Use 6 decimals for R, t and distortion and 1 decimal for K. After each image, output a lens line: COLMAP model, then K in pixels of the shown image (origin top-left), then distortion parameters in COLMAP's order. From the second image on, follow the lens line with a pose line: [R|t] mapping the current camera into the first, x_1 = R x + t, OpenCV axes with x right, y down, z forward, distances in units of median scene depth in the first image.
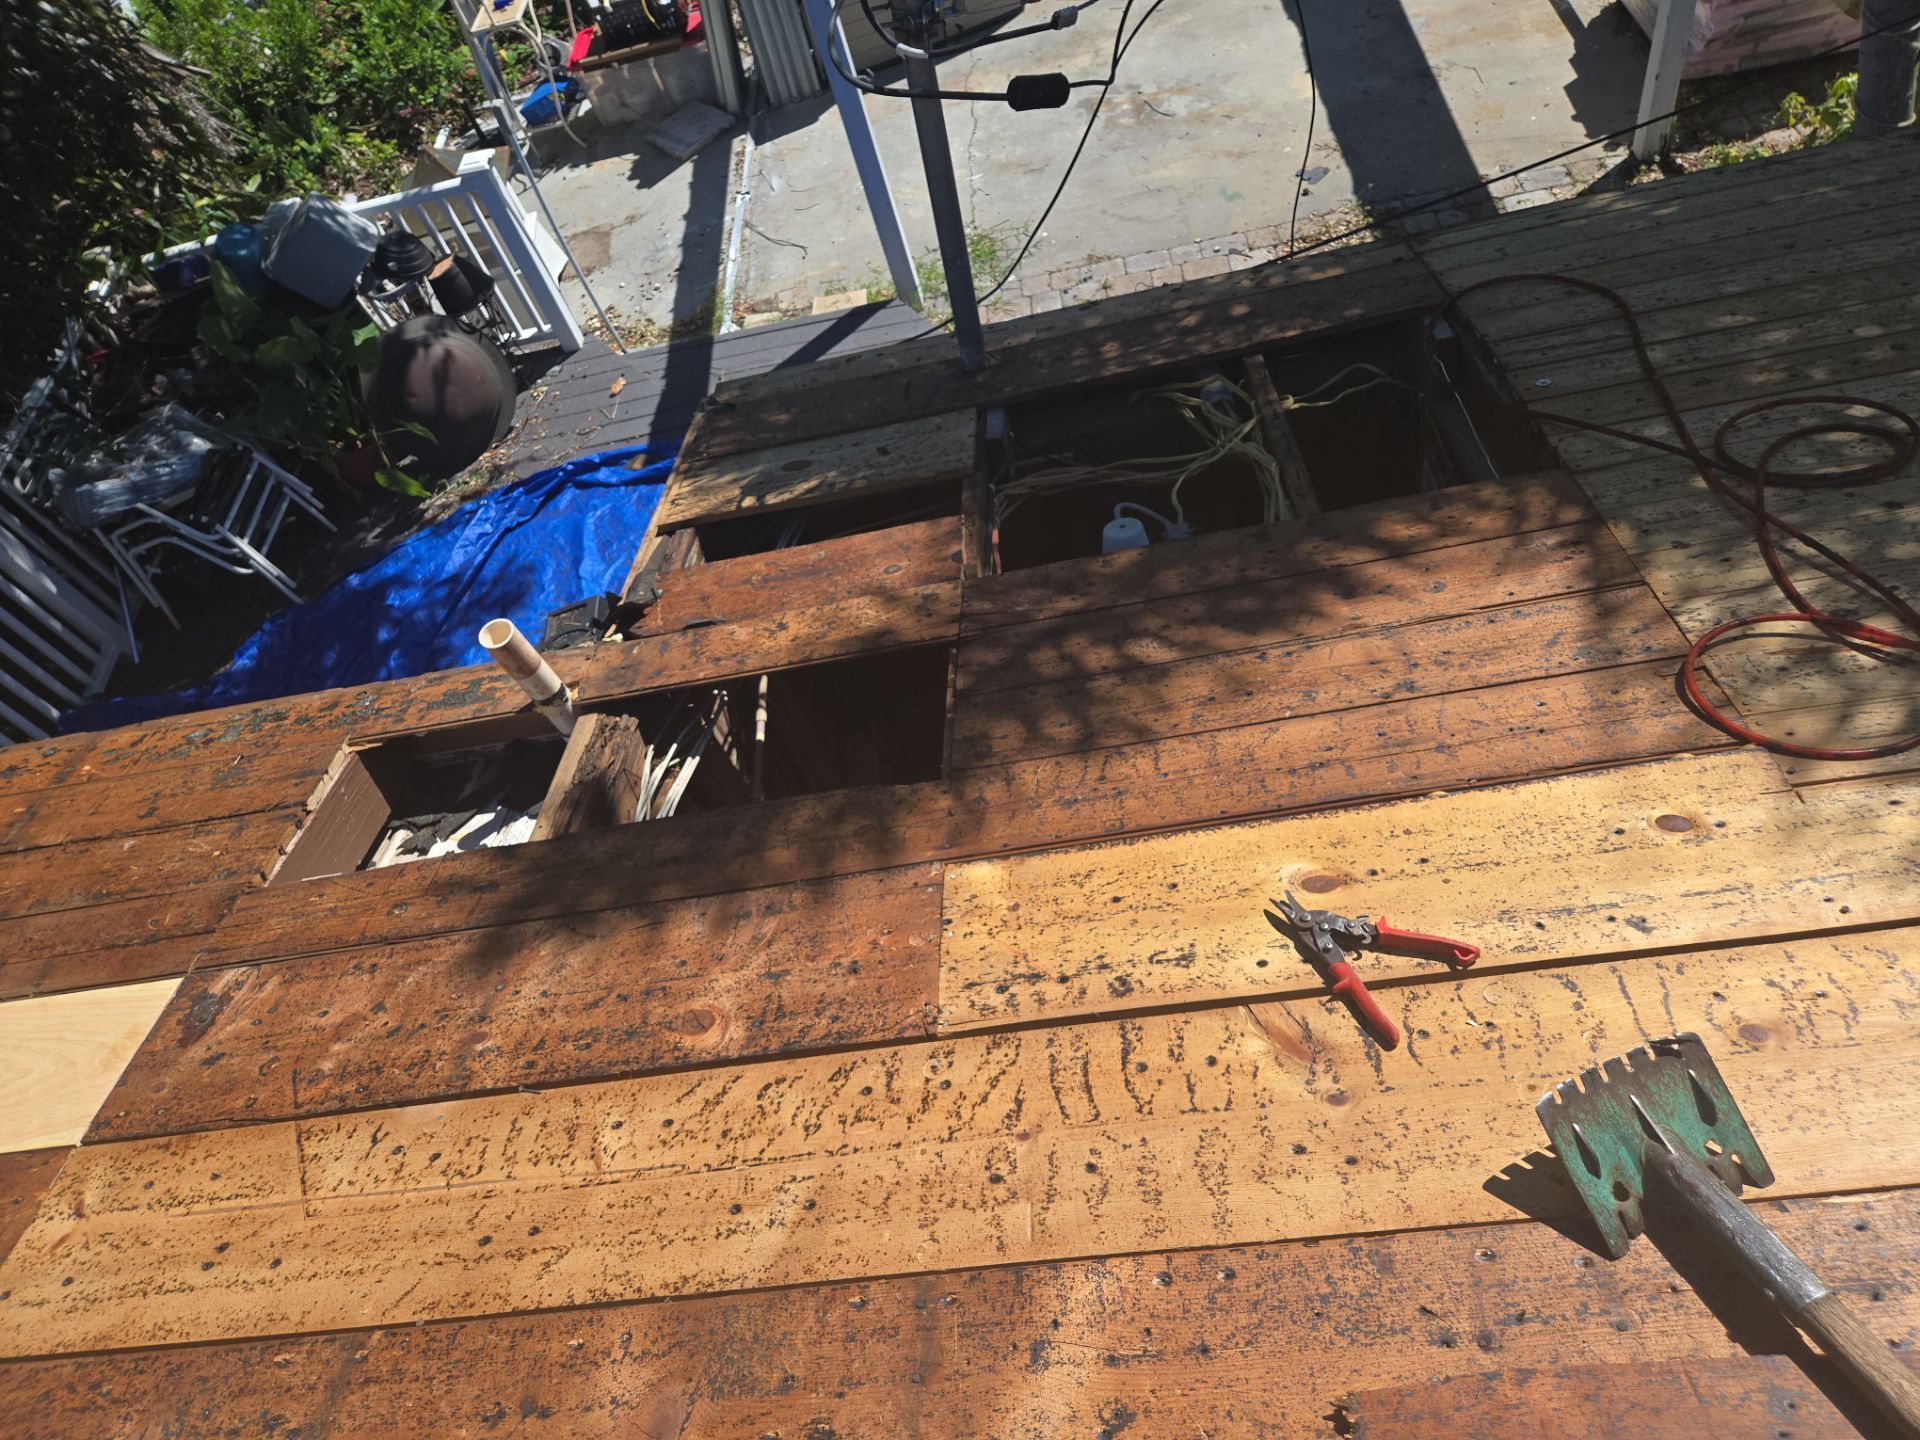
lens RADIAL K [[1246.5, 0, 992.9], [0, 1246.5, 725.9], [0, 0, 1]] dist [0.047275, -0.050503]
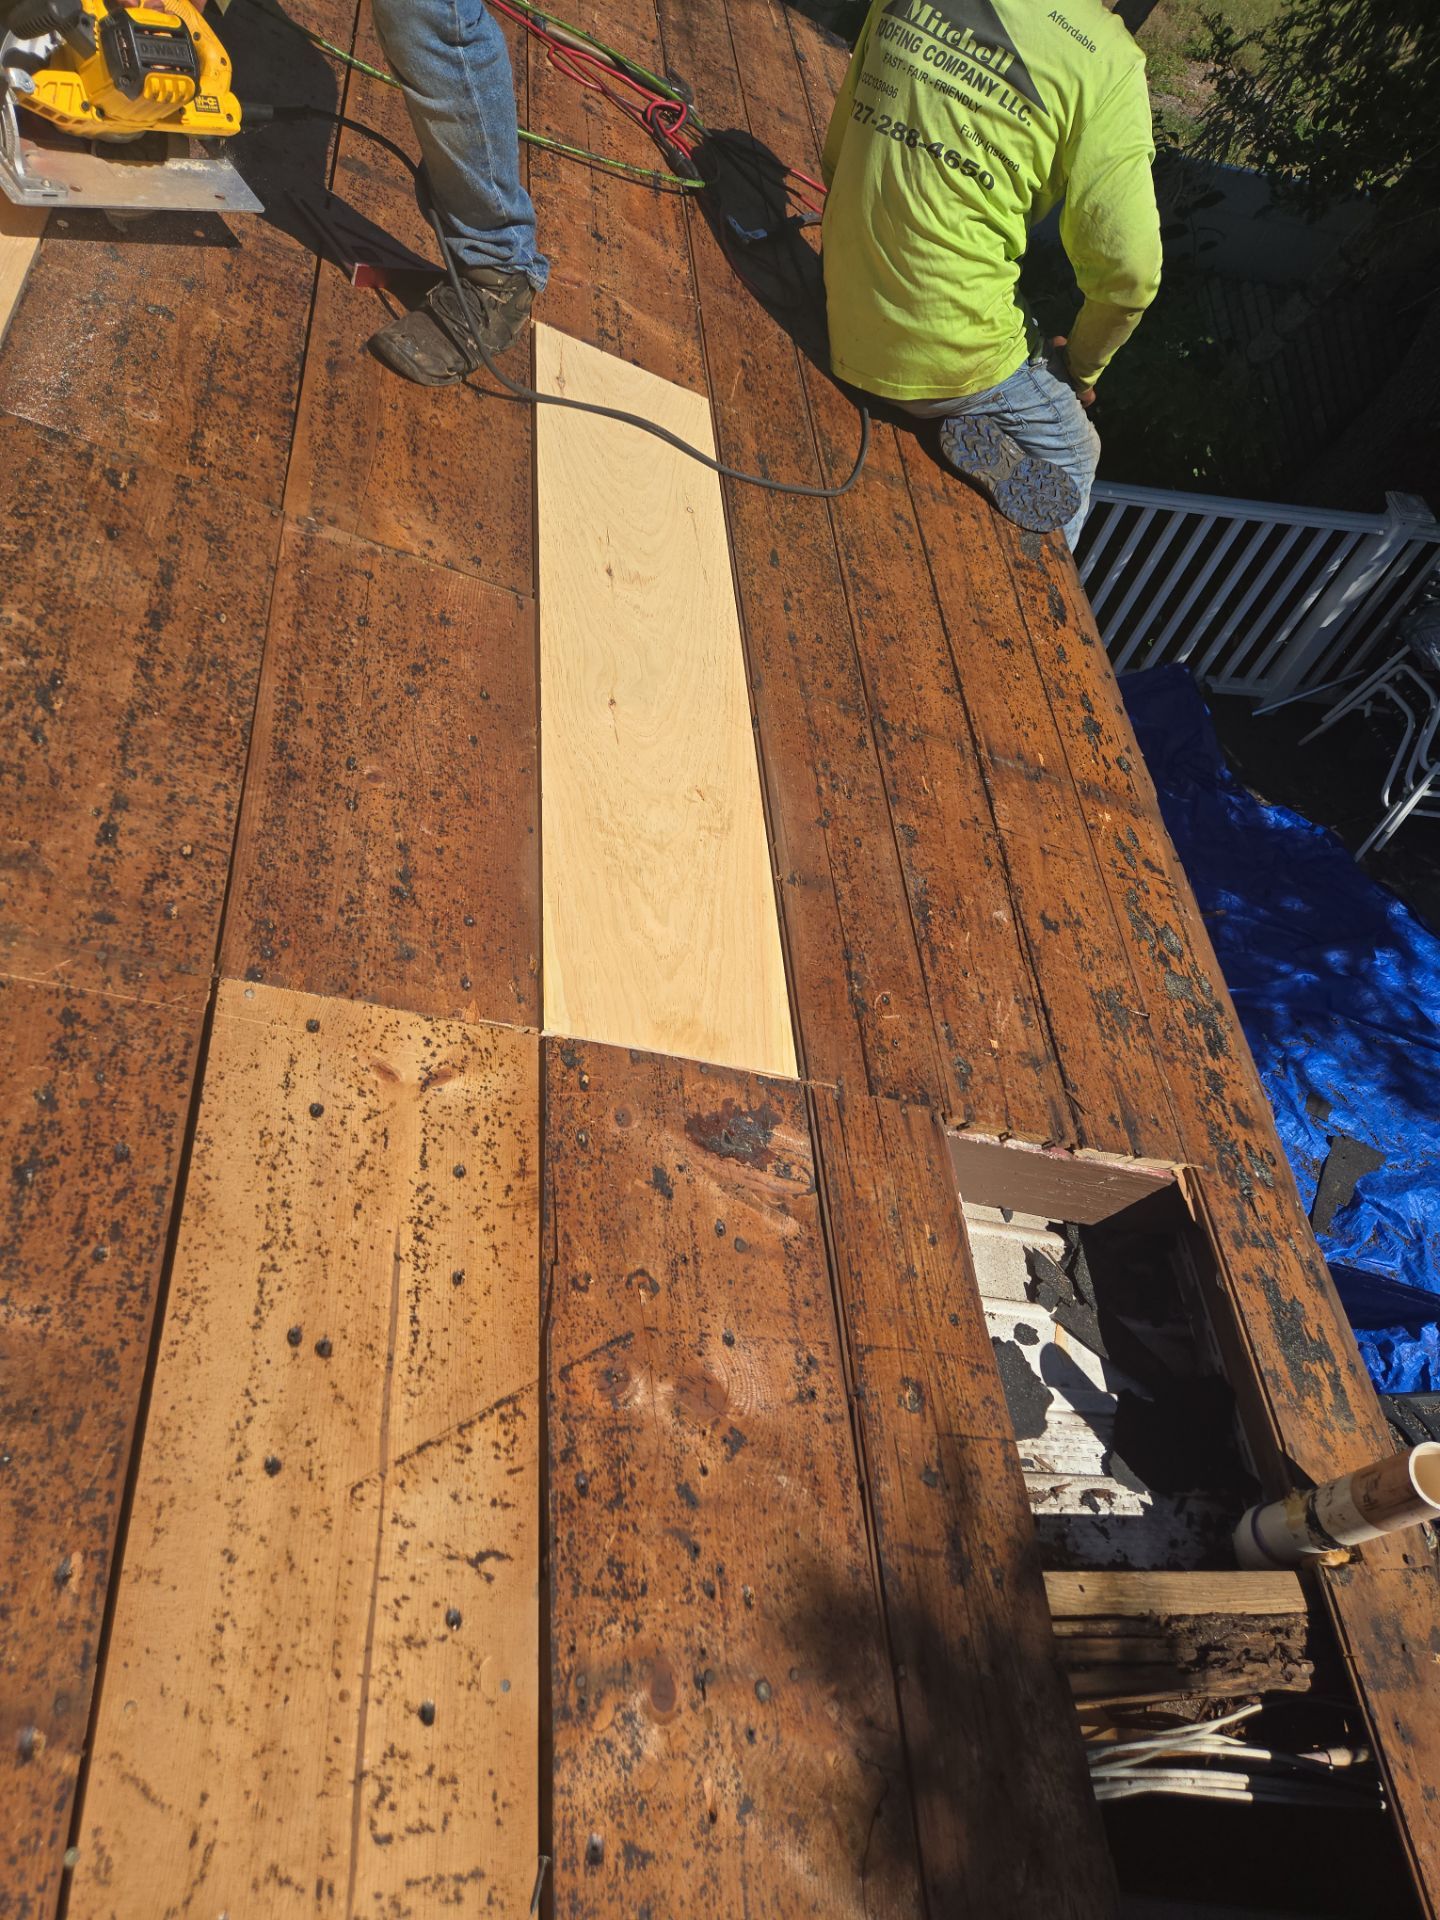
lens RADIAL K [[1325.5, 0, 718.2], [0, 1325.5, 1047.6], [0, 0, 1]] dist [0.061823, -0.067427]
pose [[0.008844, 0.929847, -0.367841, -0.373949], [-0.920631, 0.151163, 0.359983, -0.024601], [0.390333, 0.335462, 0.857383, 0.334567]]
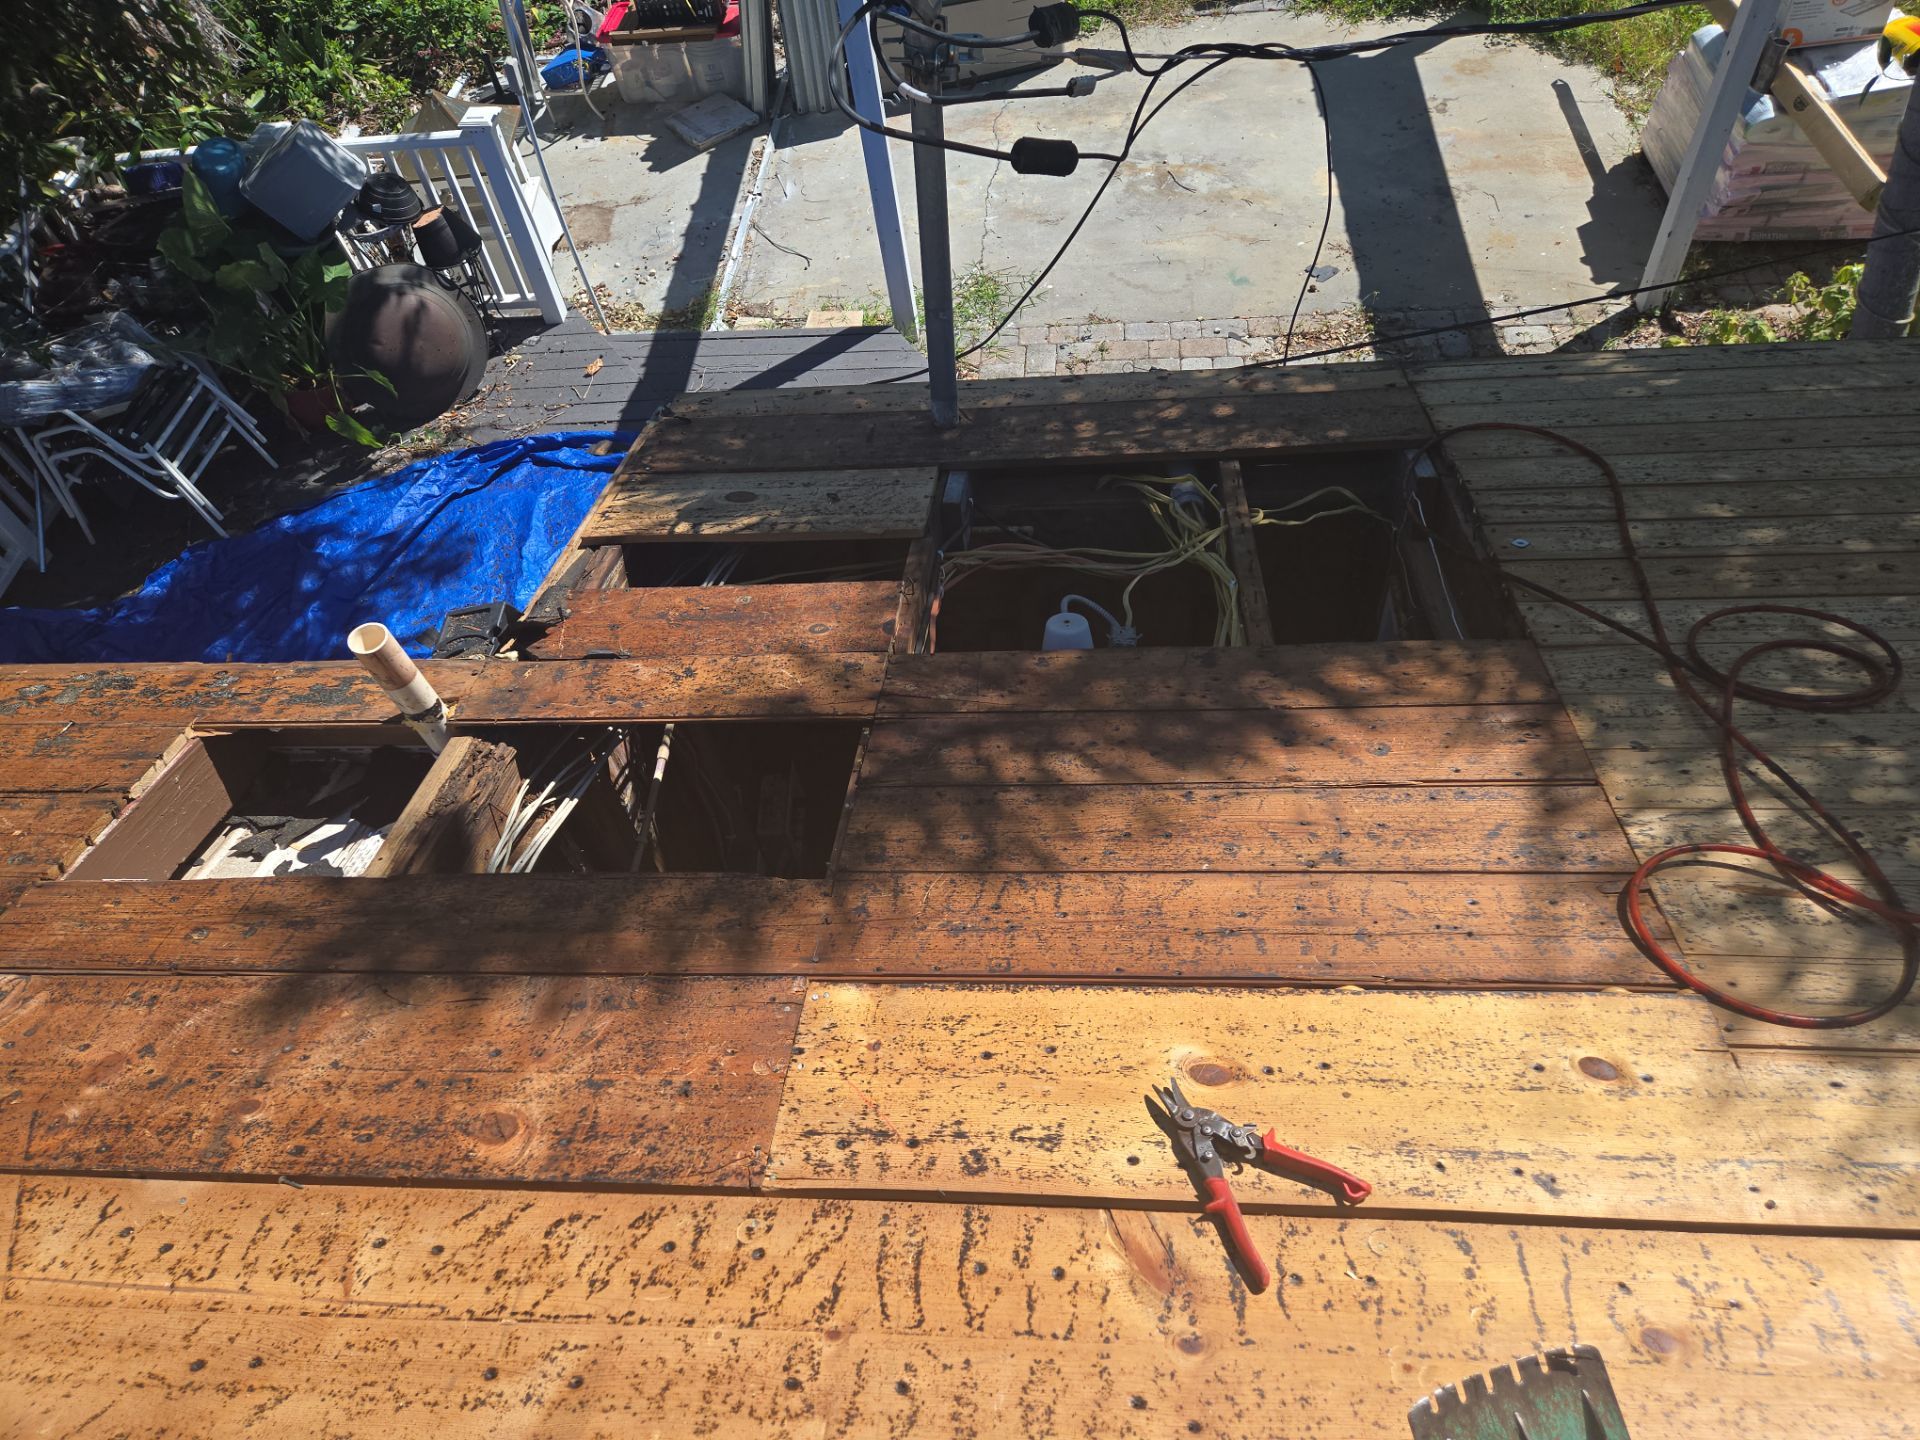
lens RADIAL K [[1244.5, 0, 1001.3], [0, 1244.5, 725.2], [0, 0, 1]] dist [0.058728, -0.056964]
pose [[0.988249, 0.145297, 0.047471, 0.023646], [-0.144077, 0.989164, -0.028210, -0.054106], [-0.051055, 0.021040, 0.998474, 0.071969]]
